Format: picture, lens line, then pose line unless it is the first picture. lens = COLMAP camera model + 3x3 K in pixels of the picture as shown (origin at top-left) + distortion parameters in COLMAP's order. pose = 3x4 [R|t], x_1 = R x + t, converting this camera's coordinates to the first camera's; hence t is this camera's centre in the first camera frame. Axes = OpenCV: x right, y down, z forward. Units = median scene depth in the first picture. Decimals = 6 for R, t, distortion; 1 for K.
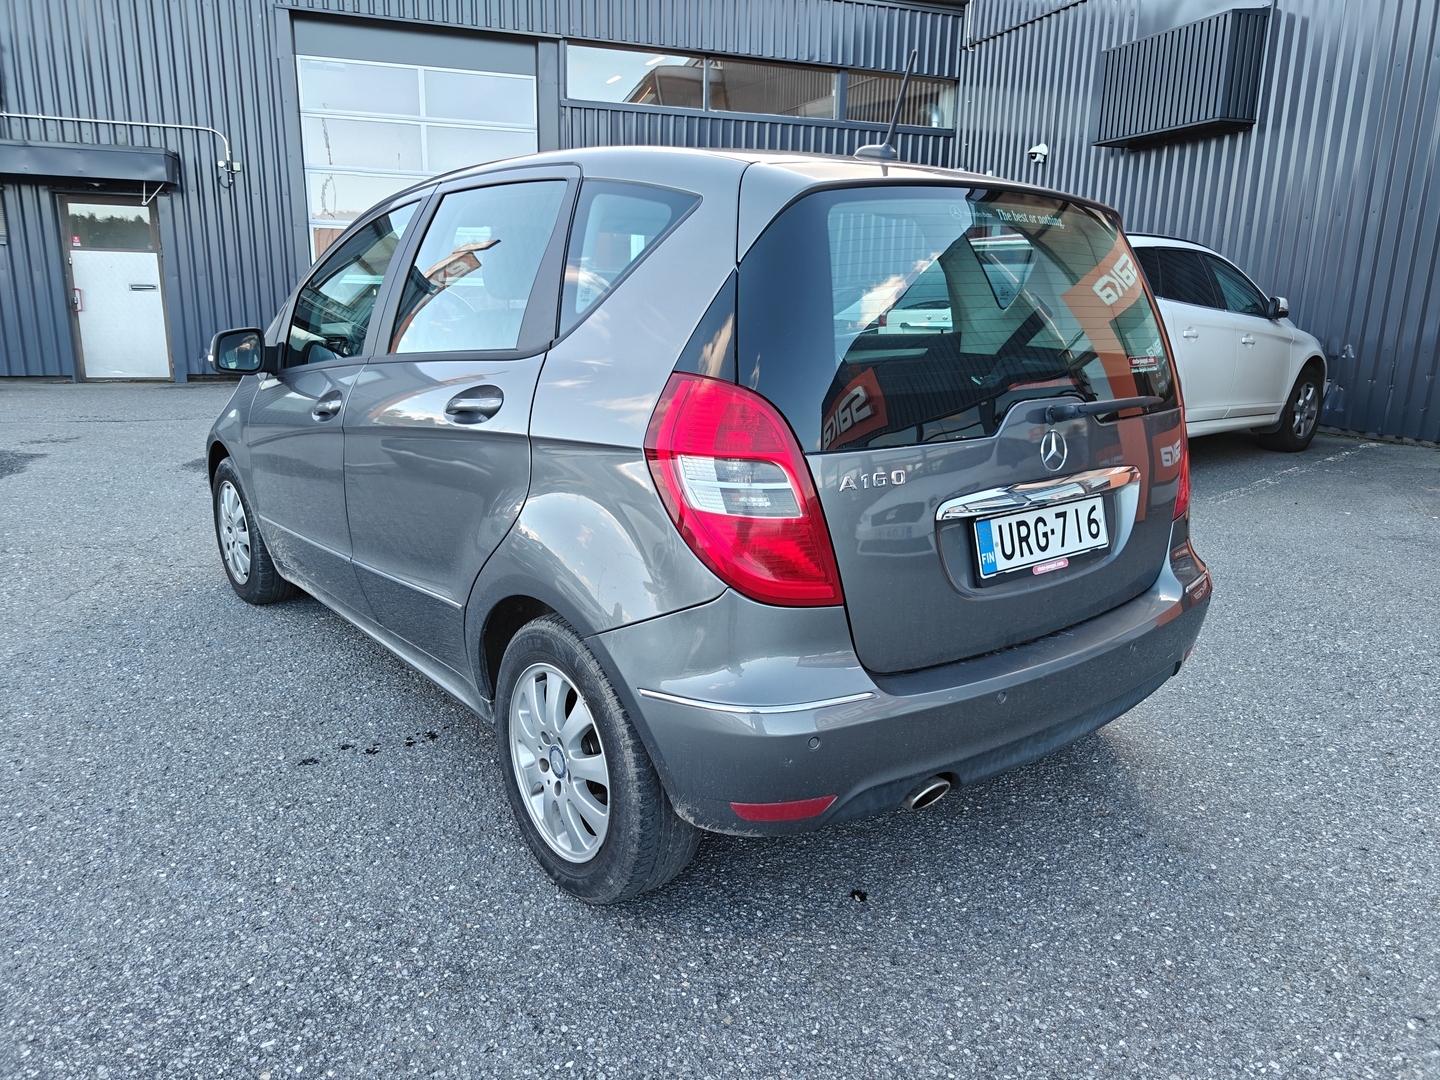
lens RADIAL K [[1005.9, 0, 720.0], [0, 1005.9, 540.0], [0, 0, 1]] dist [0.004980, -0.000006]
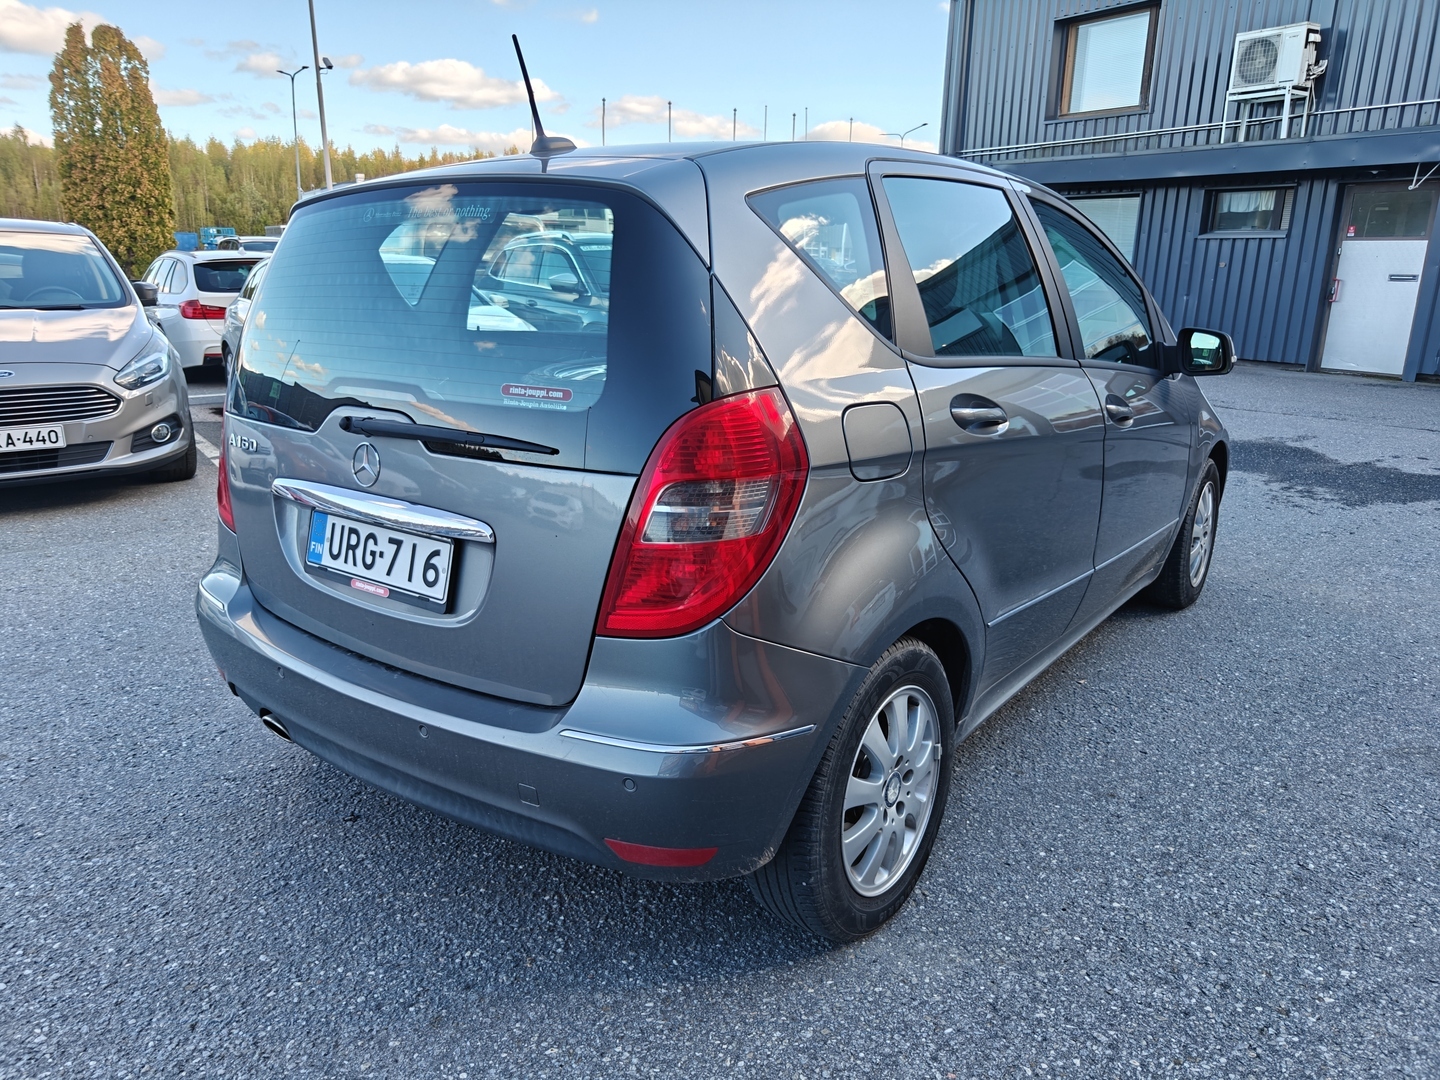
lens RADIAL K [[1005.9, 0, 720.0], [0, 1005.9, 540.0], [0, 0, 1]] dist [0.004980, -0.000006]
pose [[0.275384, 0.244451, -0.929735, 1.255225], [-0.234596, 0.954979, 0.181602, -0.258170], [0.932271, 0.168102, 0.320333, 0.979977]]
